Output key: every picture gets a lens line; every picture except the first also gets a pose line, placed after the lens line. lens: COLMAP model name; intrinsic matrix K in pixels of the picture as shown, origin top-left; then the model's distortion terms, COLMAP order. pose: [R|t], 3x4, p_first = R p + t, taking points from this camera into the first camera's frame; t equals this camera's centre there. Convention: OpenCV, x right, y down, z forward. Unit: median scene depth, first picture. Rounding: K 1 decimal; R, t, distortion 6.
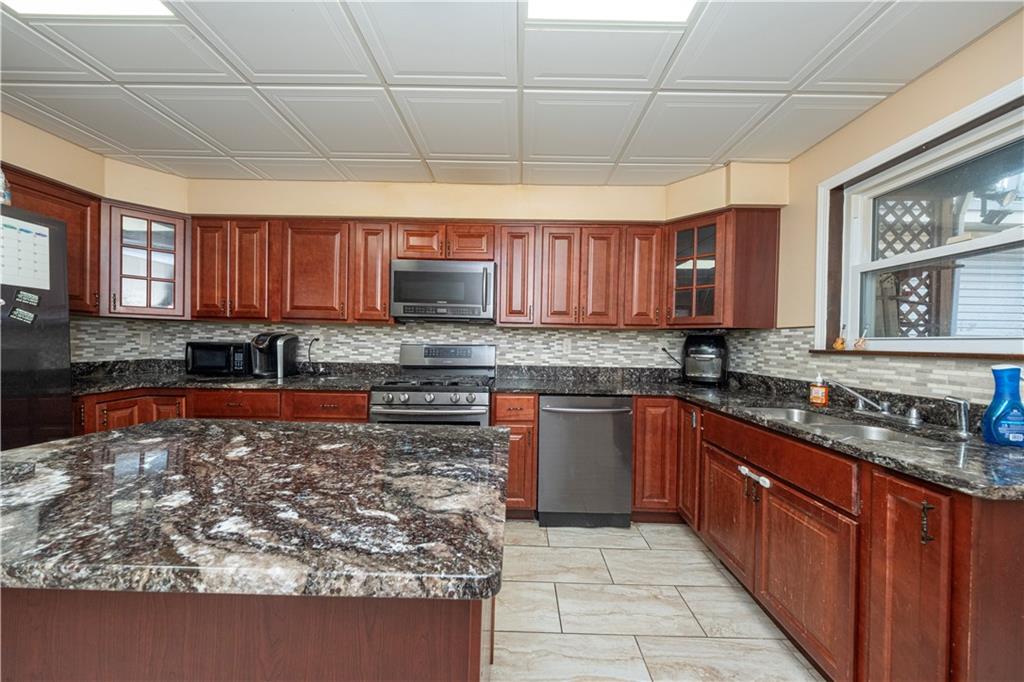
lens RADIAL K [[338.1, 0, 515.1], [0, 338.1, 342.8], [0, 0, 1]] dist [0.000210, -0.000066]
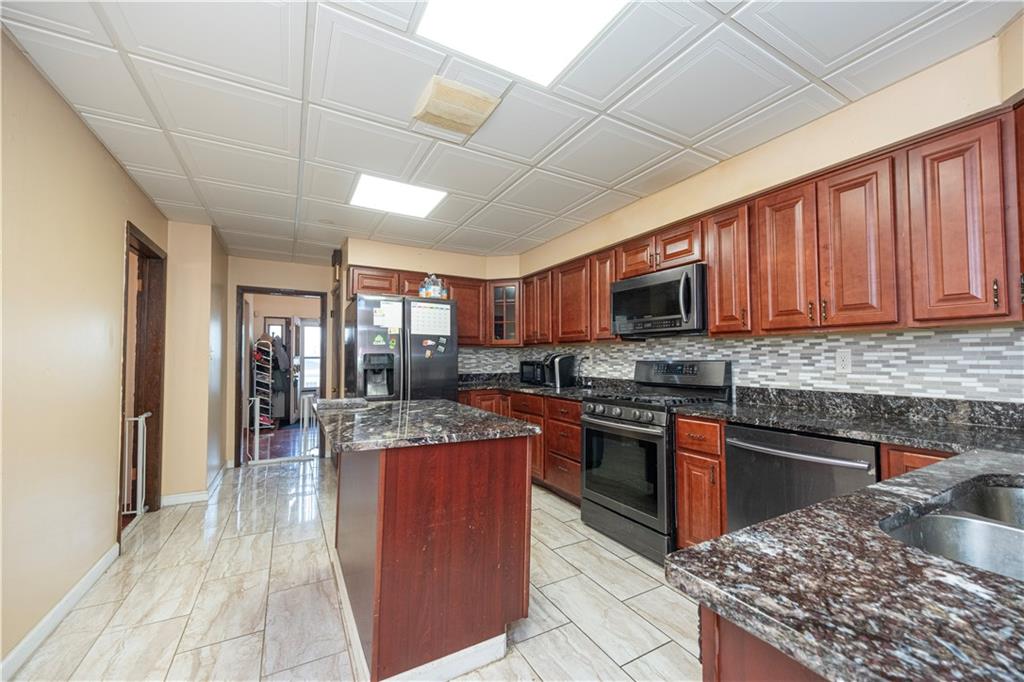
lens RADIAL K [[395.5, 0, 512.5], [0, 395.5, 344.3], [0, 0, 1]] dist [0.000682, -0.004596]
pose [[0.488226, -0.049121, -0.871334, 0.544730], [0.007991, 0.998625, -0.051819, 0.013903], [0.872681, 0.018337, 0.487947, 0.103413]]
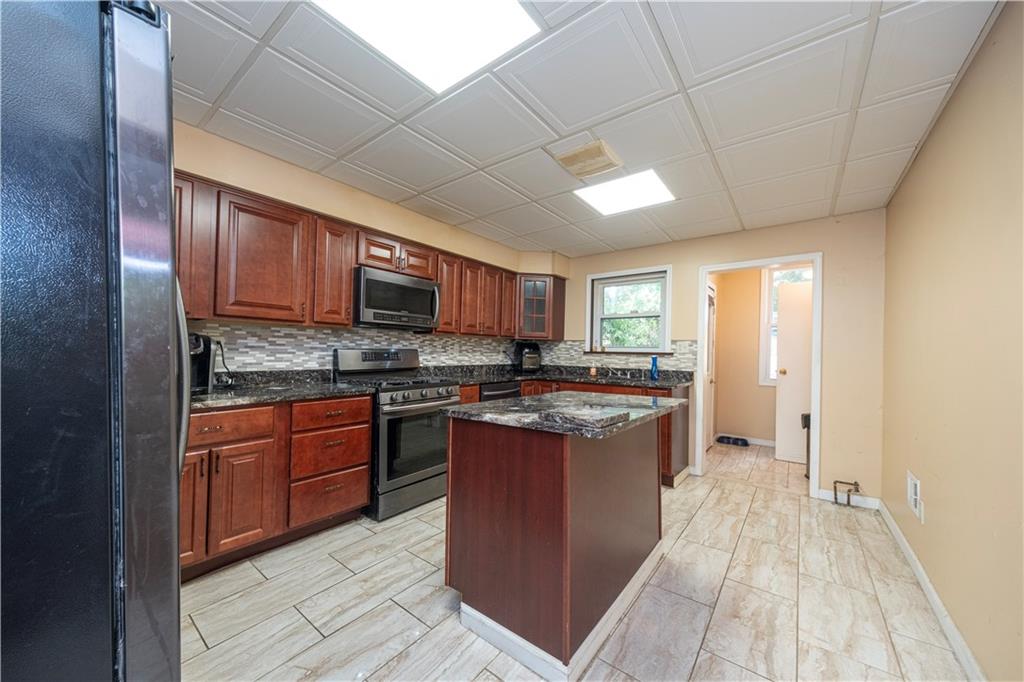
lens RADIAL K [[370.9, 0, 512.5], [0, 370.9, 343.1], [0, 0, 1]] dist [0.000181, -0.000067]
pose [[0.607846, 0.010496, 0.793985, -0.929533], [-0.007705, 0.999944, -0.007319, -0.008337], [-0.794017, -0.001669, 0.607893, -0.045297]]
